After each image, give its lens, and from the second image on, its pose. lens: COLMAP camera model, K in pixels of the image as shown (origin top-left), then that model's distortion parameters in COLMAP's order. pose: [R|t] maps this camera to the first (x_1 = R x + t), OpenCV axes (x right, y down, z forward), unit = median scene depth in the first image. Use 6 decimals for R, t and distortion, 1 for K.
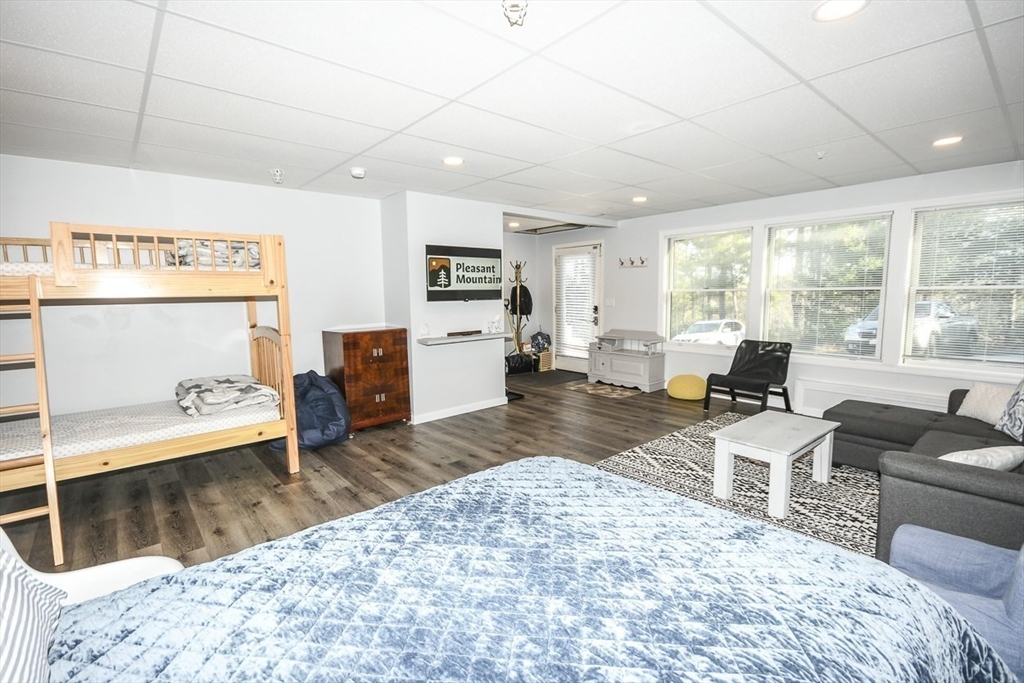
lens RADIAL K [[464.8, 0, 506.3], [0, 464.8, 341.9], [0, 0, 1]] dist [0.000114, -0.000320]
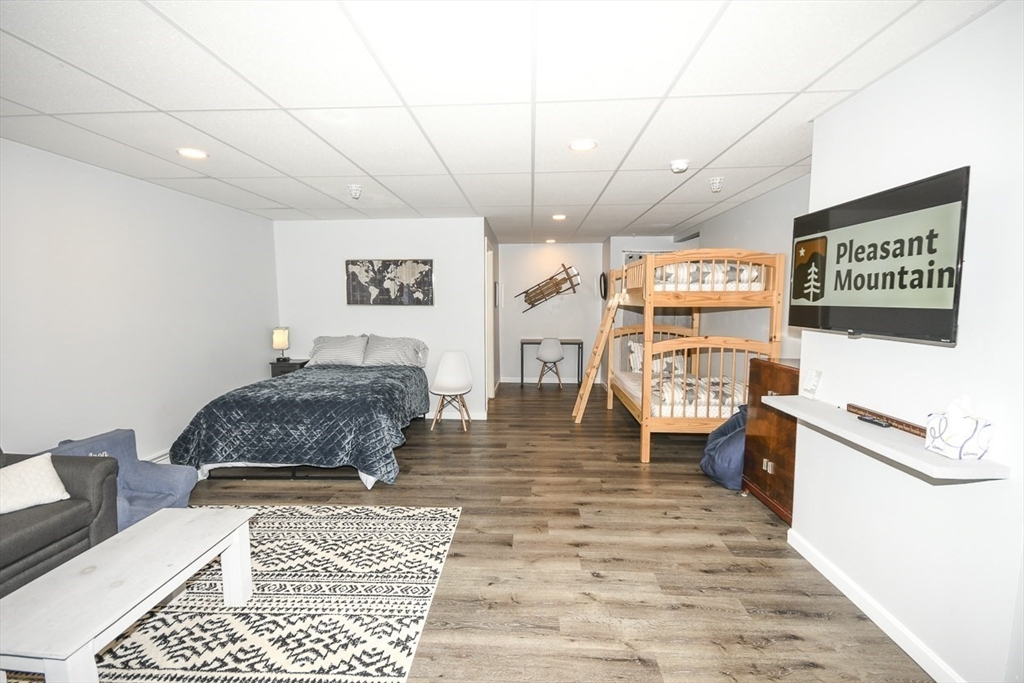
lens RADIAL K [[464.8, 0, 506.3], [0, 464.8, 341.9], [0, 0, 1]] dist [0.000114, -0.000320]
pose [[-0.688508, 0.081684, -0.720614, 0.426469], [-0.065702, 0.982525, 0.174147, -0.137232], [0.722246, 0.167247, -0.671110, 1.098691]]
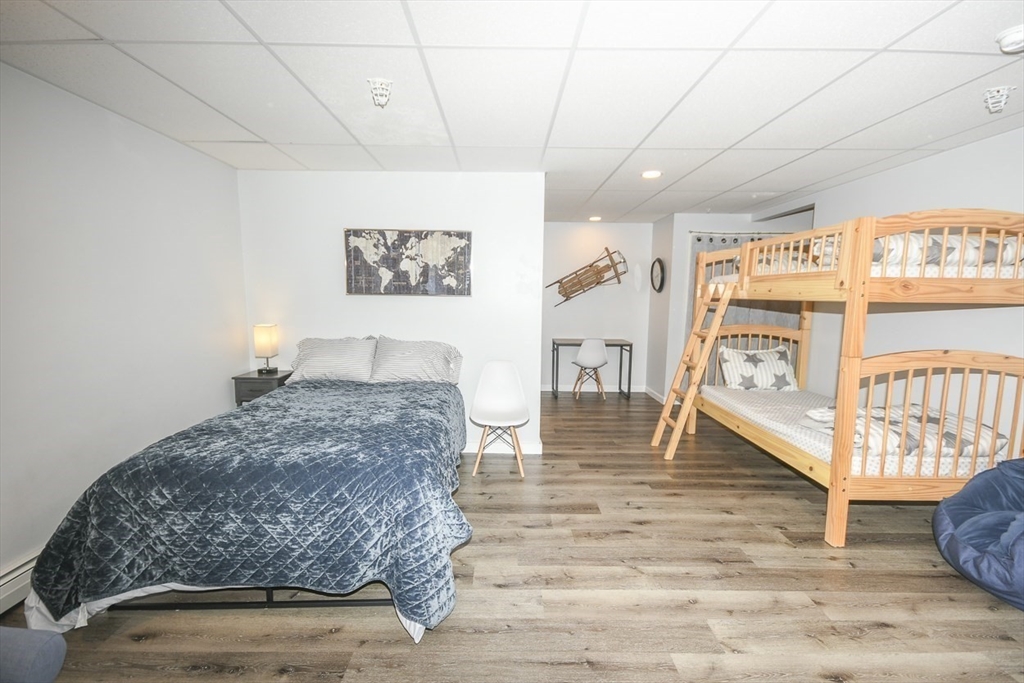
lens RADIAL K [[446.6, 0, 505.6], [0, 446.6, 340.7], [0, 0, 1]] dist [0.002829, 0.000056]
pose [[-0.642987, 0.089902, -0.760582, 0.283078], [-0.083524, 0.978932, 0.186322, -0.089369], [0.761309, 0.183329, -0.621932, 0.737801]]
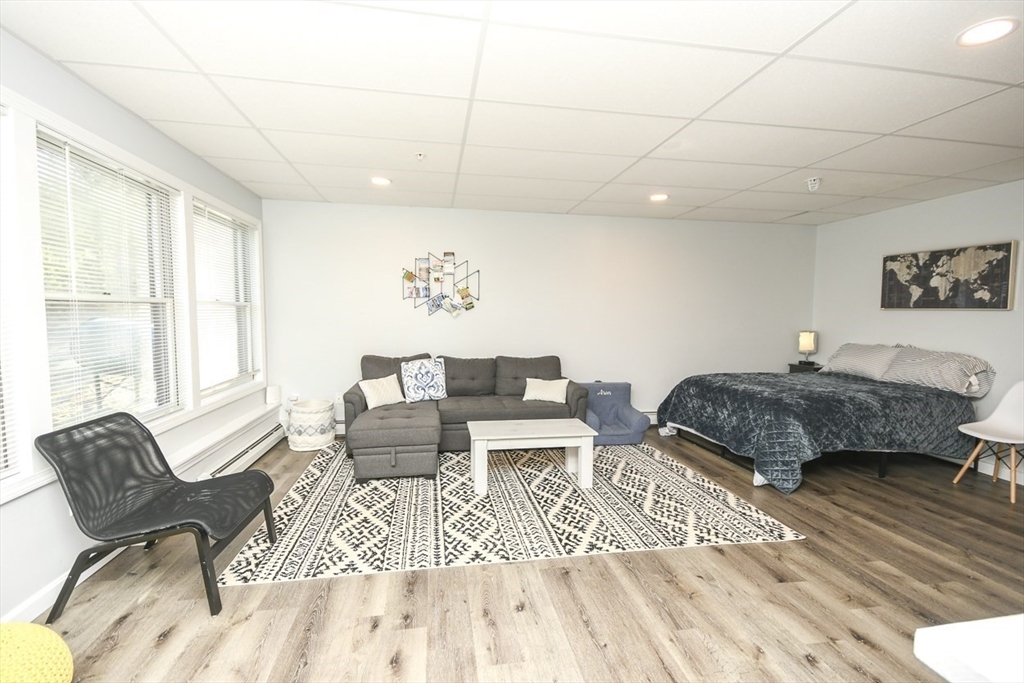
lens RADIAL K [[440.4, 0, 491.8], [0, 440.4, 342.3], [0, 0, 1]] dist [0.001441, -0.007620]
pose [[-0.841600, -0.030600, 0.539234, 0.054473], [0.062243, 0.986247, 0.153110, -0.124656], [-0.536503, 0.162421, -0.828121, 1.253775]]
